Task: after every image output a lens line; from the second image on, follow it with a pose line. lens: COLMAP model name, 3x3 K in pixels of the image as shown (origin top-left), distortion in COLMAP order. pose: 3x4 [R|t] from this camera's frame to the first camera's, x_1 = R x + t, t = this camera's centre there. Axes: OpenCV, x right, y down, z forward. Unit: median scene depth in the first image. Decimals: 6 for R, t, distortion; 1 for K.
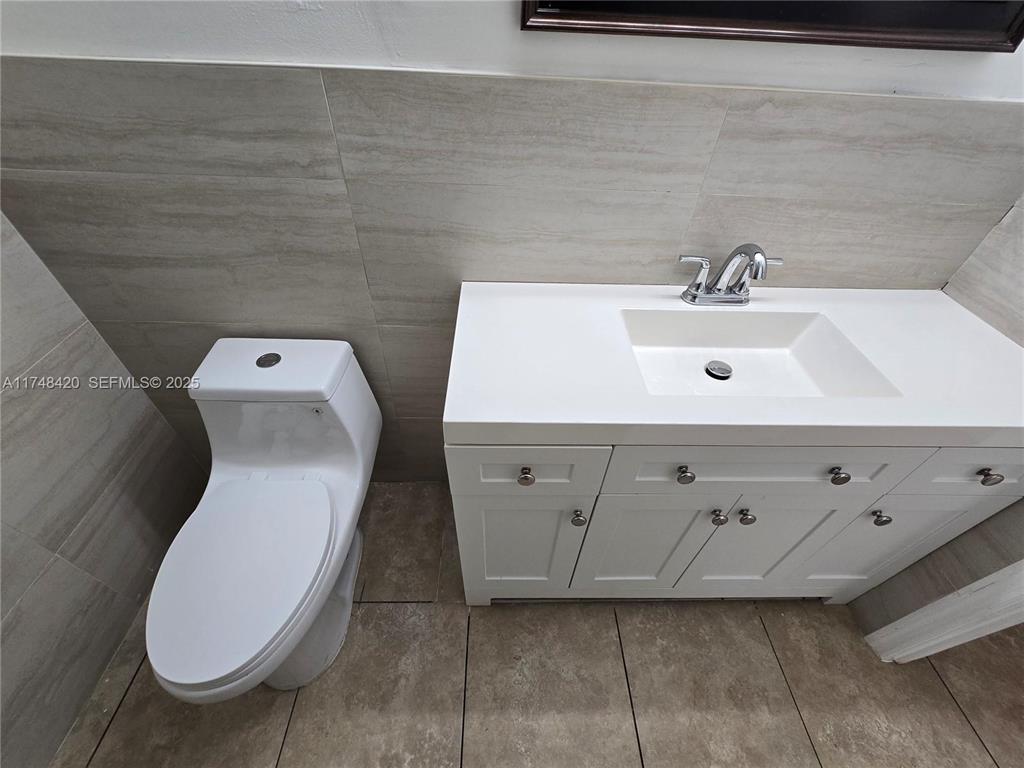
lens RADIAL K [[419.6, 0, 507.6], [0, 419.6, 393.4], [0, 0, 1]] dist [-0.007545, 0.001946]
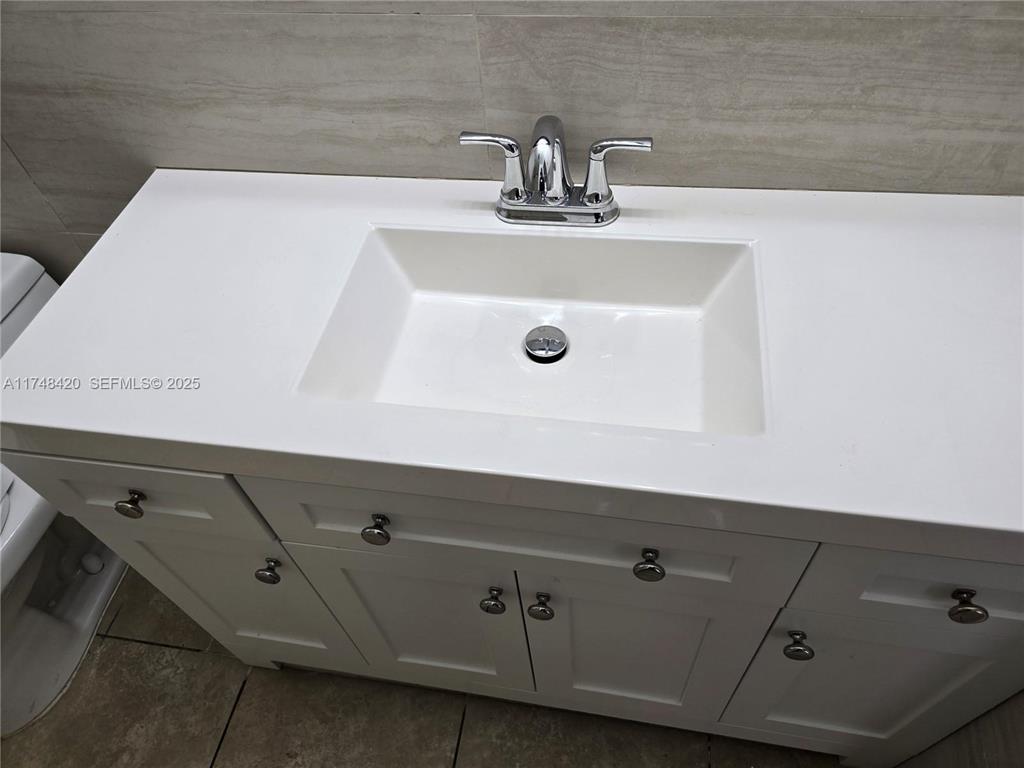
lens RADIAL K [[689.6, 0, 507.1], [0, 689.6, 378.6], [0, 0, 1]] dist [0.047546, -0.046487]
pose [[0.976899, 0.074916, -0.200139, 0.596670], [-0.051777, 0.991609, 0.118447, -0.107101], [0.207333, -0.105348, 0.972581, 0.086933]]
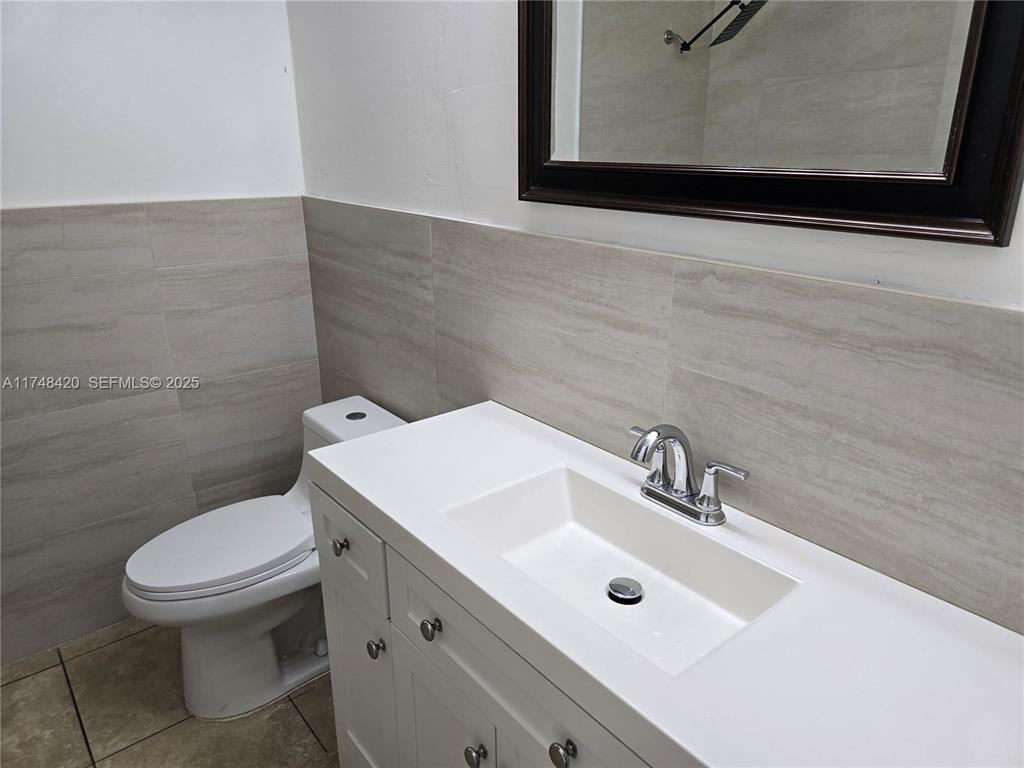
lens RADIAL K [[689.6, 0, 516.2], [0, 689.6, 375.7], [0, 0, 1]] dist [0.047546, -0.046487]
pose [[0.625822, 0.219835, -0.748345, 1.090540], [-0.531351, 0.822537, -0.202726, -0.018809], [0.570975, 0.524505, 0.631571, -0.013192]]
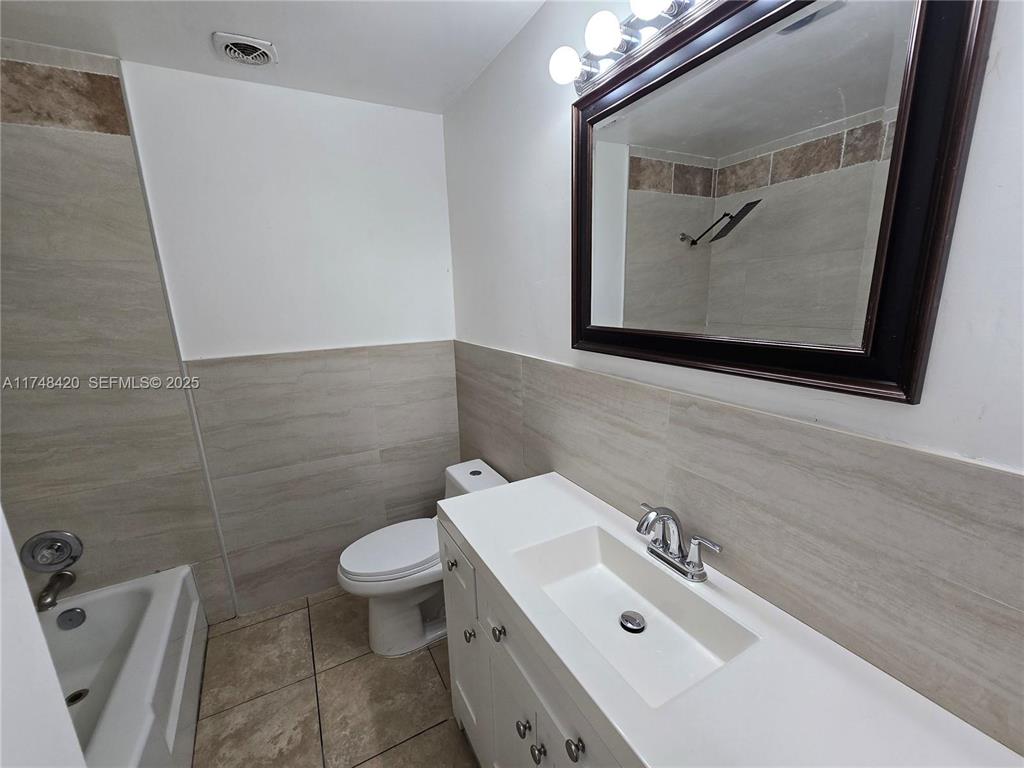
lens RADIAL K [[419.6, 0, 510.1], [0, 419.6, 391.3], [0, 0, 1]] dist [-0.007545, 0.001946]
pose [[0.458337, 0.154215, -0.875297, 1.079464], [-0.590280, 0.789080, -0.170067, -0.136794], [0.664452, 0.594619, 0.452695, 0.025109]]
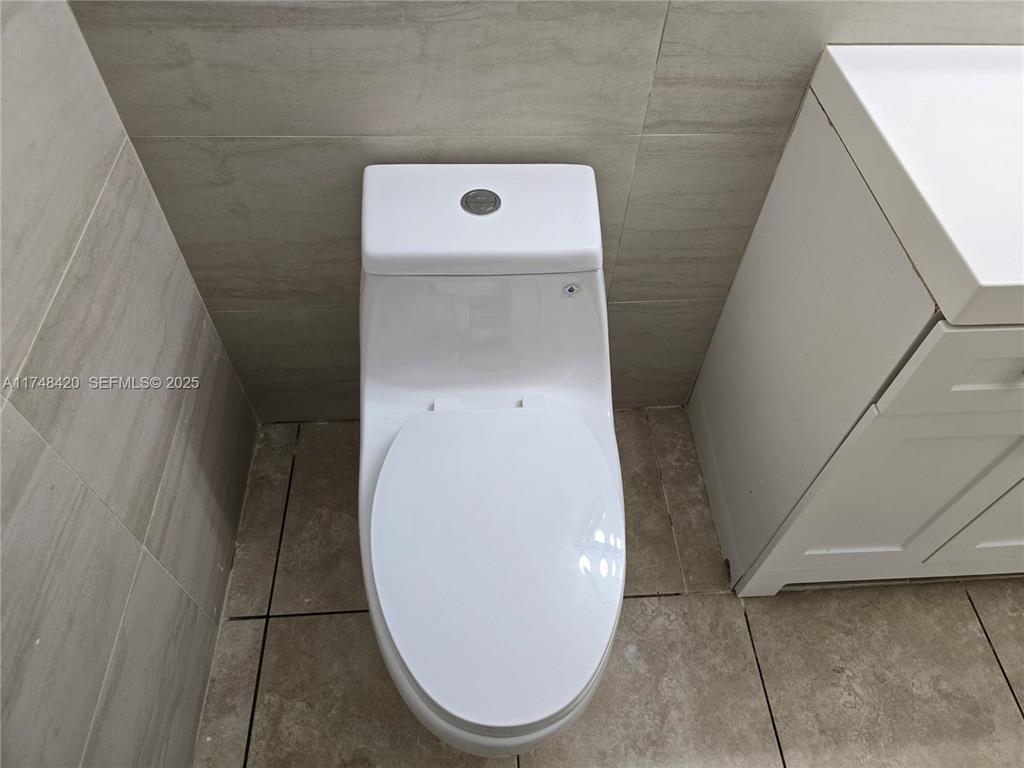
lens RADIAL K [[689.6, 0, 517.8], [0, 689.6, 376.0], [0, 0, 1]] dist [0.047546, -0.046487]
pose [[0.998669, -0.038293, 0.034558, -0.552272], [0.032943, 0.989037, 0.143944, 0.020786], [-0.039691, -0.142614, 0.988982, 0.034146]]
